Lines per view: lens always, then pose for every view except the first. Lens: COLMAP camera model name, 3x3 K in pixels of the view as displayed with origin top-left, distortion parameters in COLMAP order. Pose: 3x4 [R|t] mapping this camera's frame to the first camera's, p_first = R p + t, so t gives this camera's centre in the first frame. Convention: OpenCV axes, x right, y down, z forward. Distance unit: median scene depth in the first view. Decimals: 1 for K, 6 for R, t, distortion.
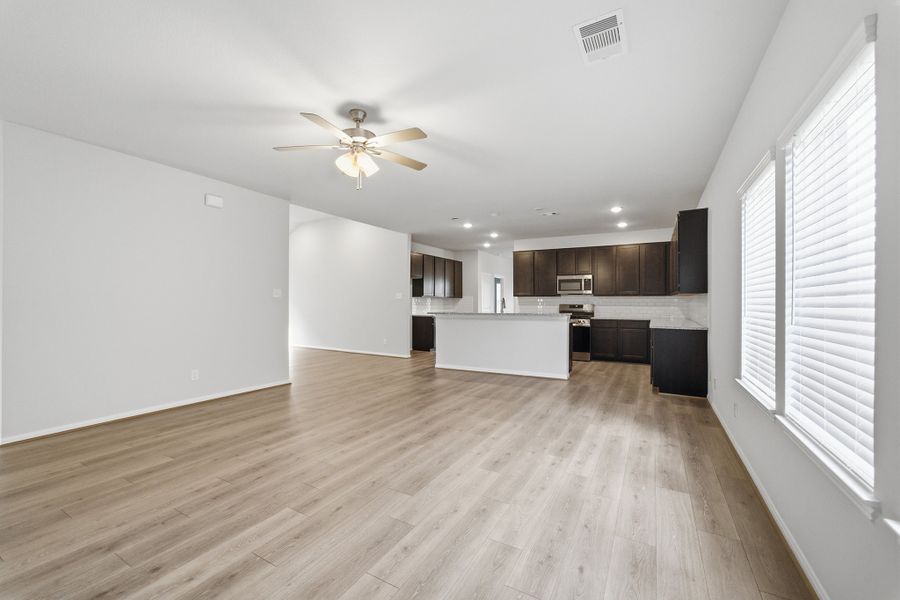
lens RADIAL K [[366.4, 0, 445.3], [0, 366.4, 289.9], [0, 0, 1]] dist [-0.001910, 0.000087]
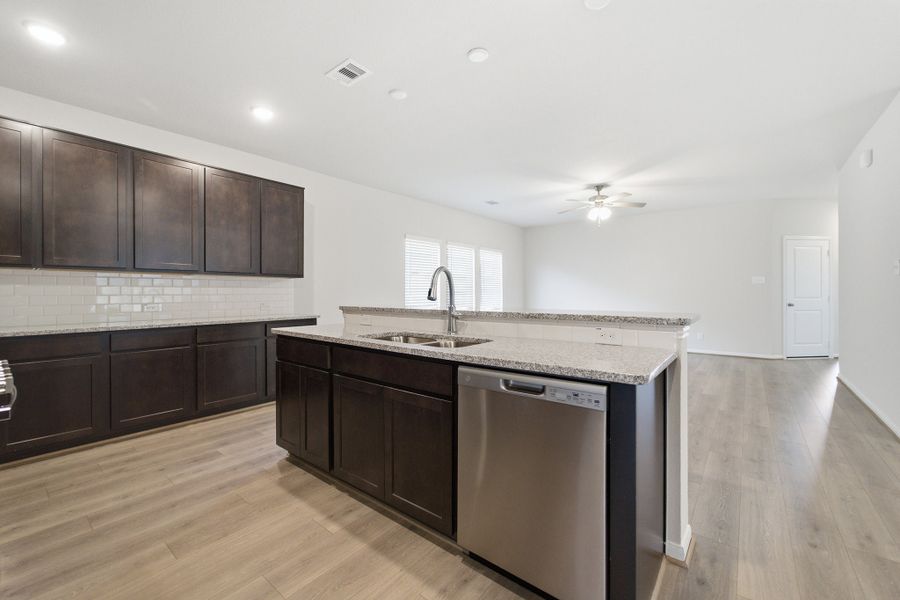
lens RADIAL K [[366.4, 0, 445.3], [0, 366.4, 289.9], [0, 0, 1]] dist [-0.001910, 0.000087]
pose [[-0.984580, -0.005682, 0.174841, 0.201628], [-0.012612, 0.999177, -0.038549, 0.119236], [-0.174478, -0.040159, -0.983842, 2.863392]]
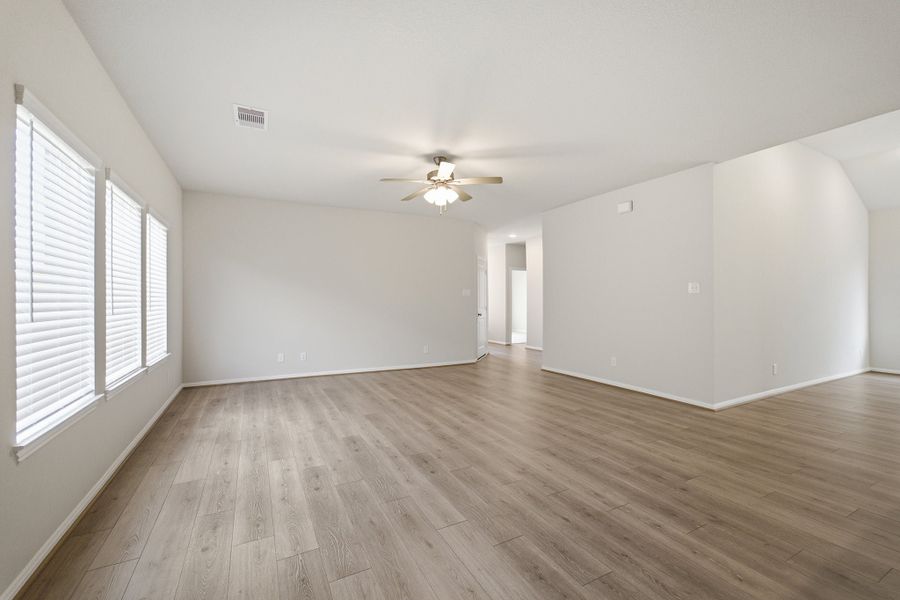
lens RADIAL K [[376.8, 0, 450.0], [0, 376.8, 300.0], [0, 0, 1]] dist [-0.018414, -0.000001]
pose [[-0.542028, -0.011368, -0.840284, 0.860497], [0.030417, 0.998988, -0.033136, 0.077945], [0.839810, -0.043519, -0.541133, 1.710714]]
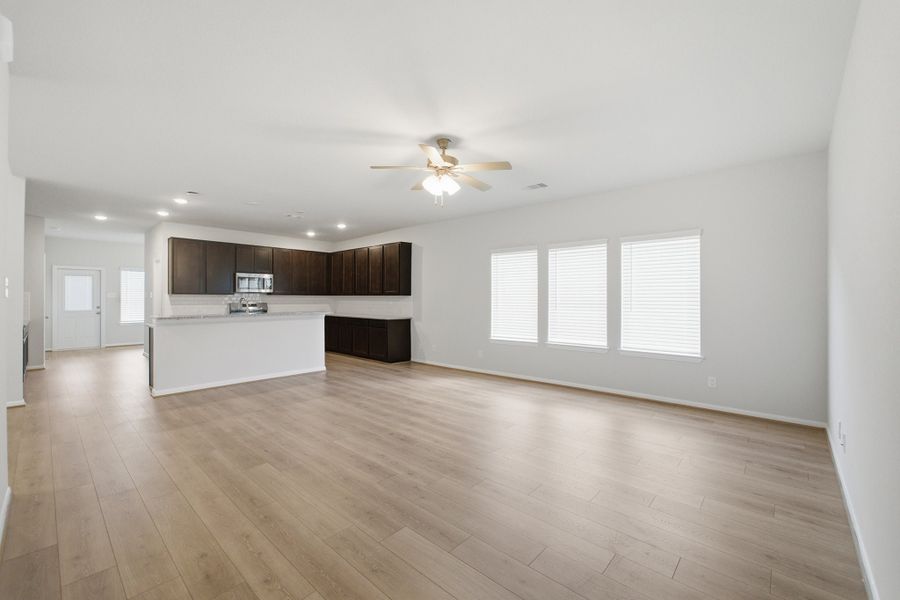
lens RADIAL K [[374.2, 0, 450.0], [0, 374.2, 291.0], [0, 0, 1]] dist [-0.001927, -0.000126]
pose [[0.229115, 0.019554, 0.973203, -1.321111], [-0.033604, 0.999361, -0.012169, 0.003127], [-0.972819, -0.029916, 0.229626, 0.692055]]
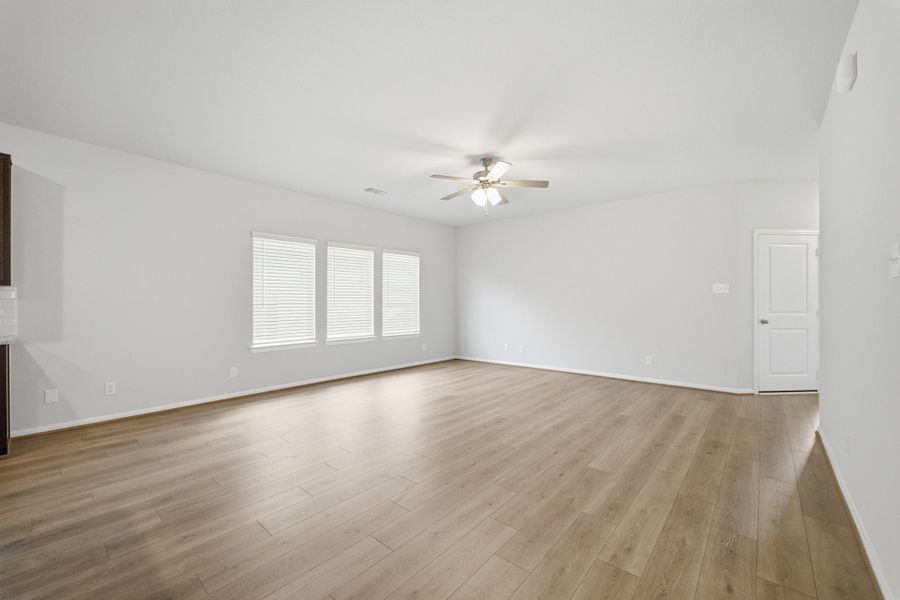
lens RADIAL K [[362.3, 0, 449.5], [0, 362.3, 302.6], [0, 0, 1]] dist [-0.000002, 0.000053]
pose [[-0.980786, -0.003806, 0.195052, -0.346688], [-0.011043, 0.999290, -0.036026, 0.089263], [-0.194776, -0.037487, -0.980131, 2.257468]]
